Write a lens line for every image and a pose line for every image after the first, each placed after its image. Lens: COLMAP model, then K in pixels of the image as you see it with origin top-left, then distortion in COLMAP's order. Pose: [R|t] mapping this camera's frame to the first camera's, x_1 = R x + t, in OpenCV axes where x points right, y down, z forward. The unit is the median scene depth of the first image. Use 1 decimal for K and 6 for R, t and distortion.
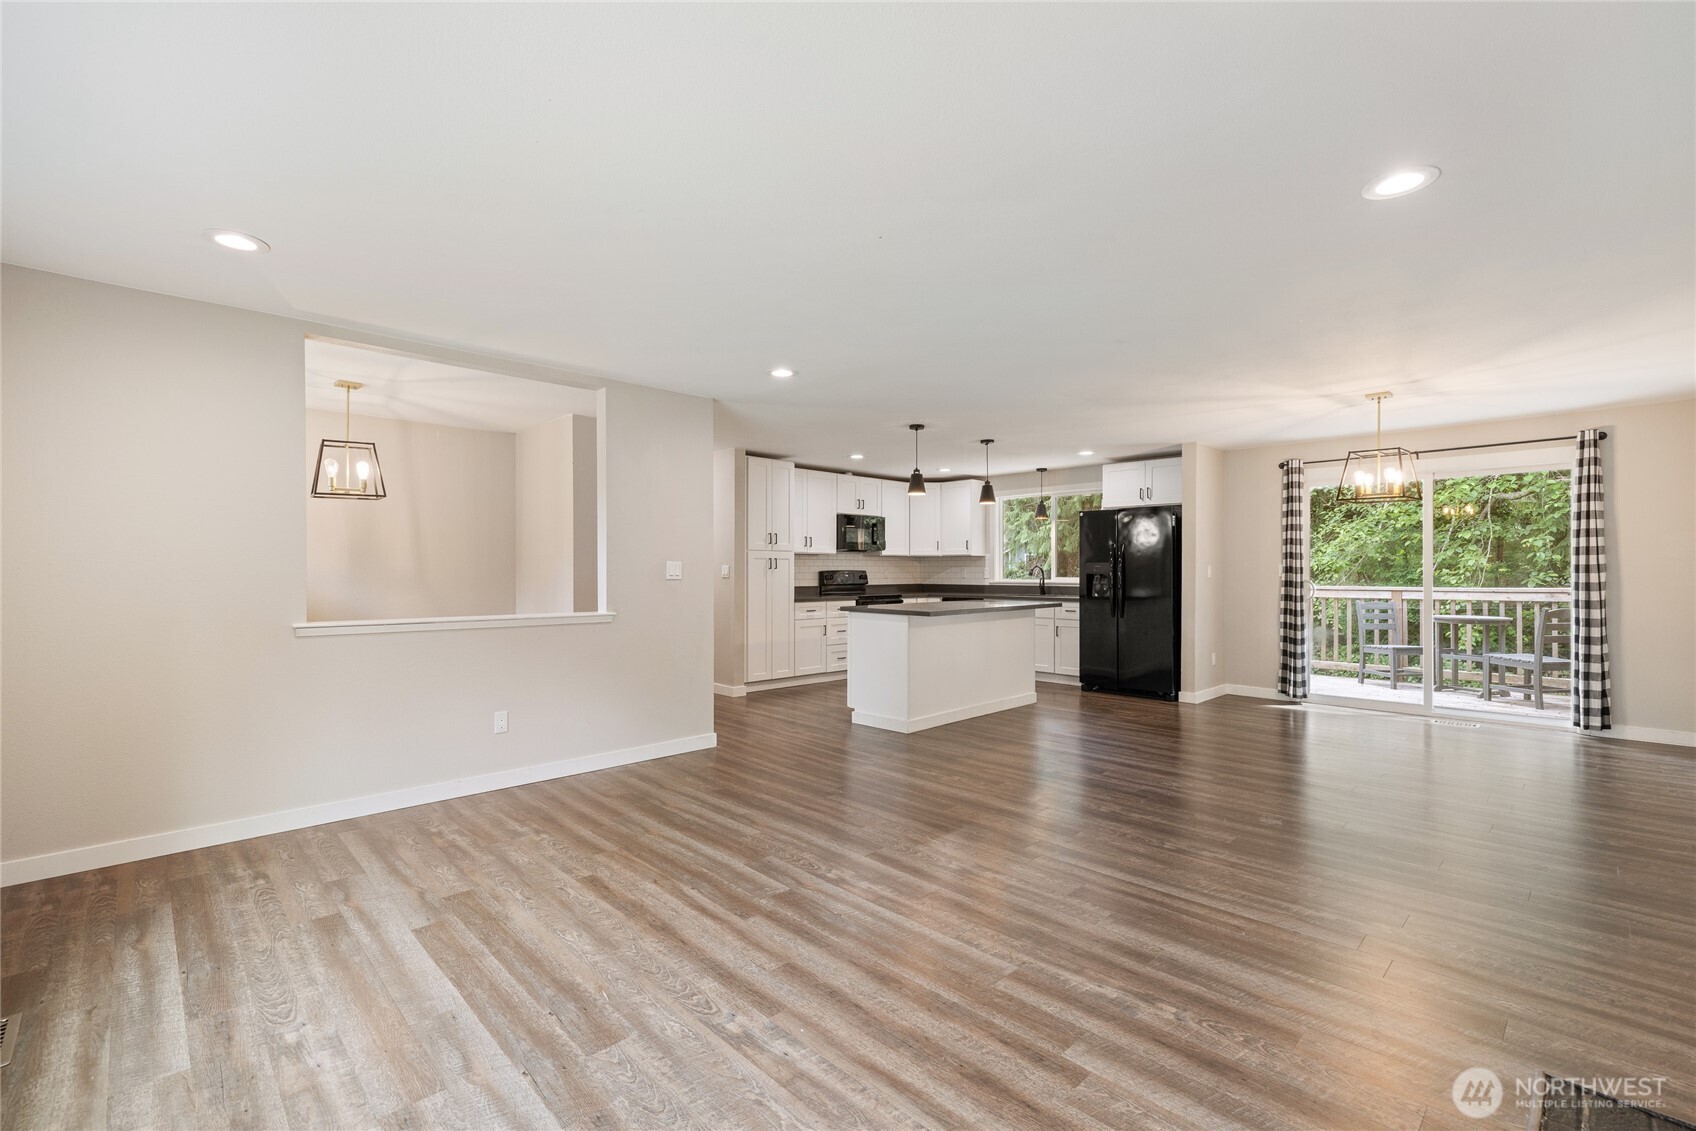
lens RADIAL K [[730.4, 0, 831.6], [0, 730.4, 549.1], [0, 0, 1]] dist [-0.001067, 0.000231]
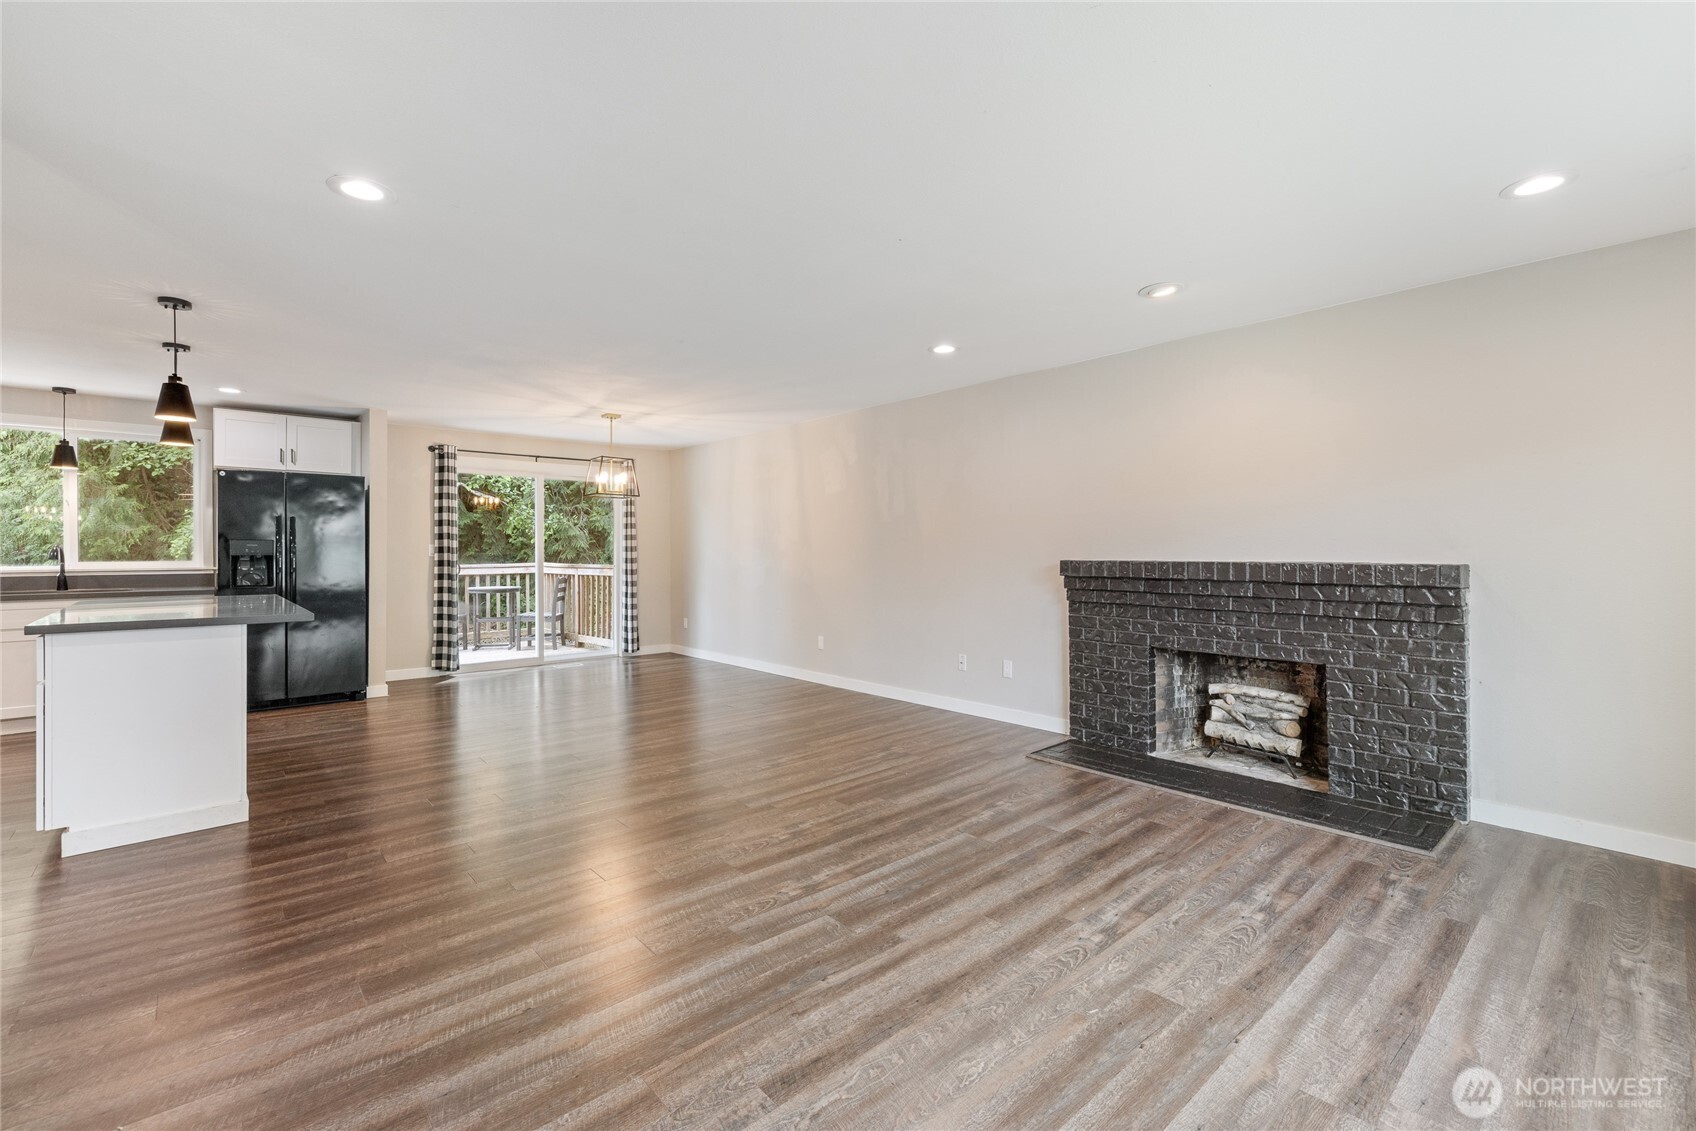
lens RADIAL K [[730.4, 0, 831.6], [0, 730.4, 549.1], [0, 0, 1]] dist [-0.001067, 0.000231]
pose [[0.048613, -0.000086, 0.998818, -0.453733], [-0.025451, 0.999675, 0.001324, 0.015178], [-0.998493, -0.025485, 0.048595, 0.475677]]
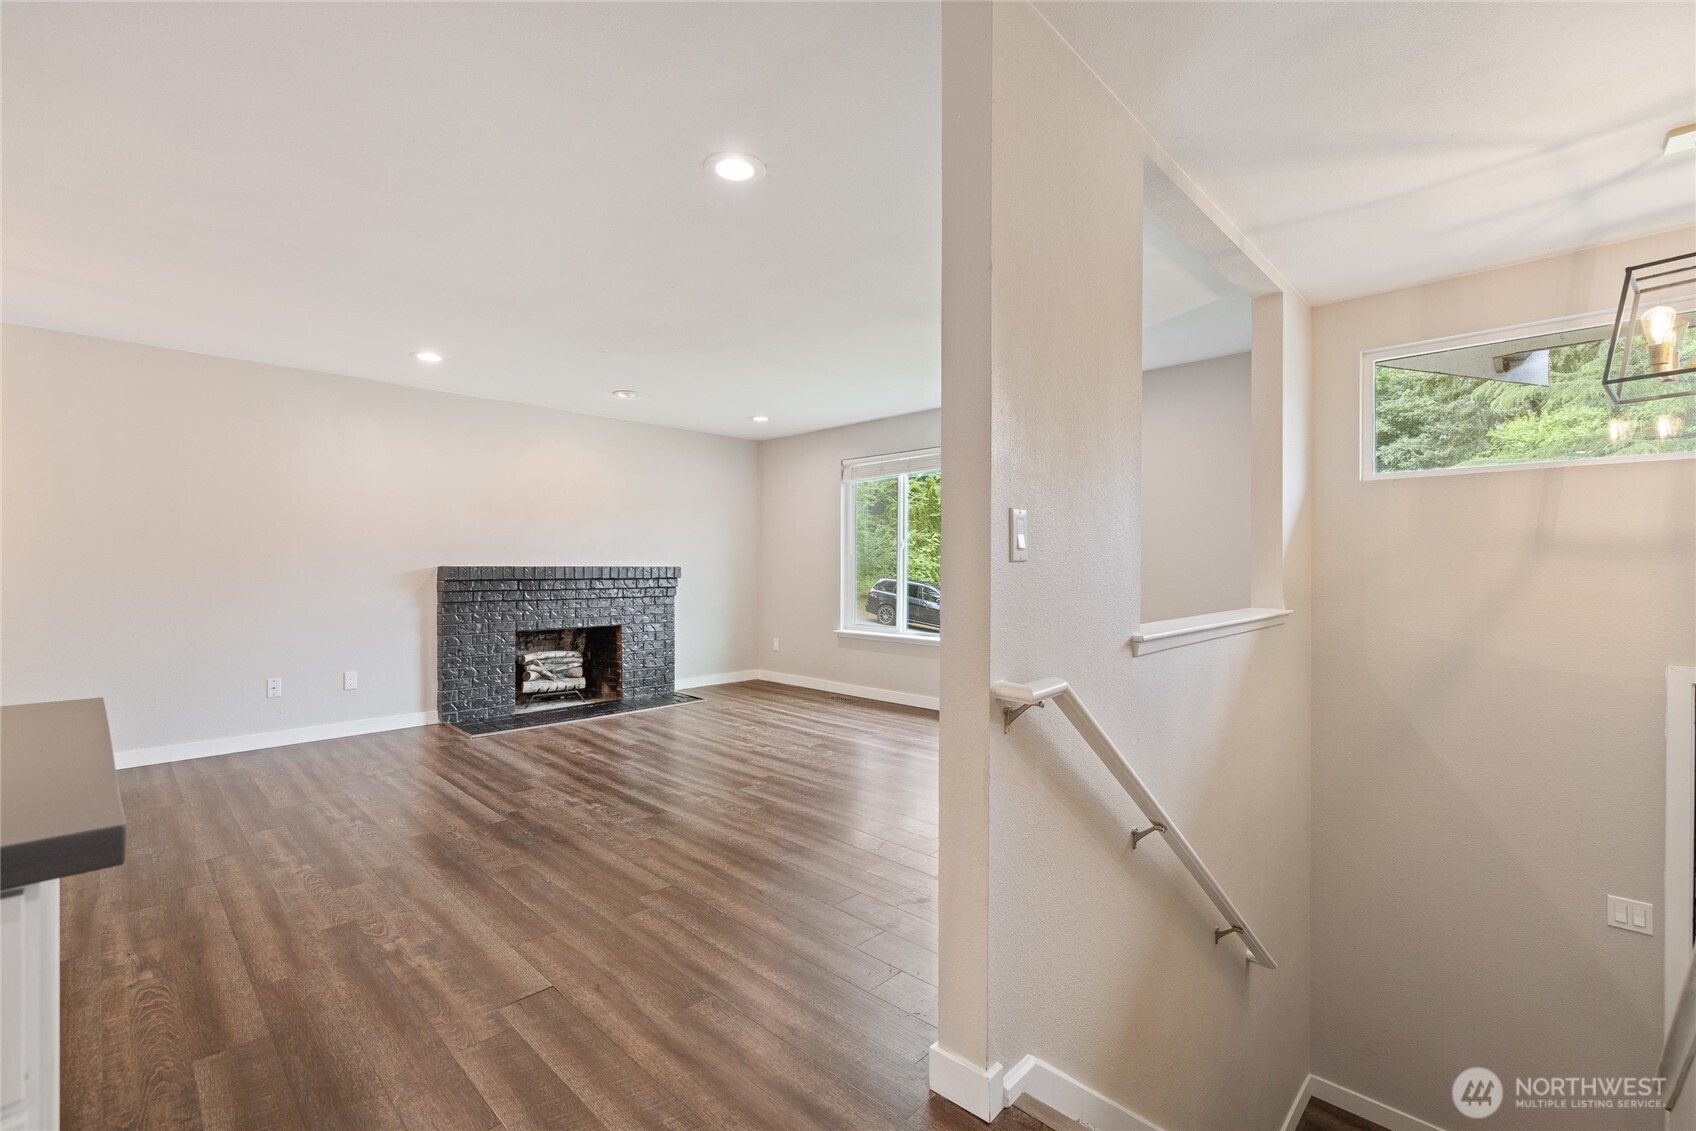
lens RADIAL K [[727.4, 0, 830.1], [0, 727.4, 565.1], [0, 0, 1]] dist [-0.000085, 0.000167]
pose [[-0.999654, -0.003343, -0.026092, -0.092477], [-0.002586, 0.999576, -0.029016, 0.045889], [0.026178, -0.028938, -0.999238, 1.158244]]
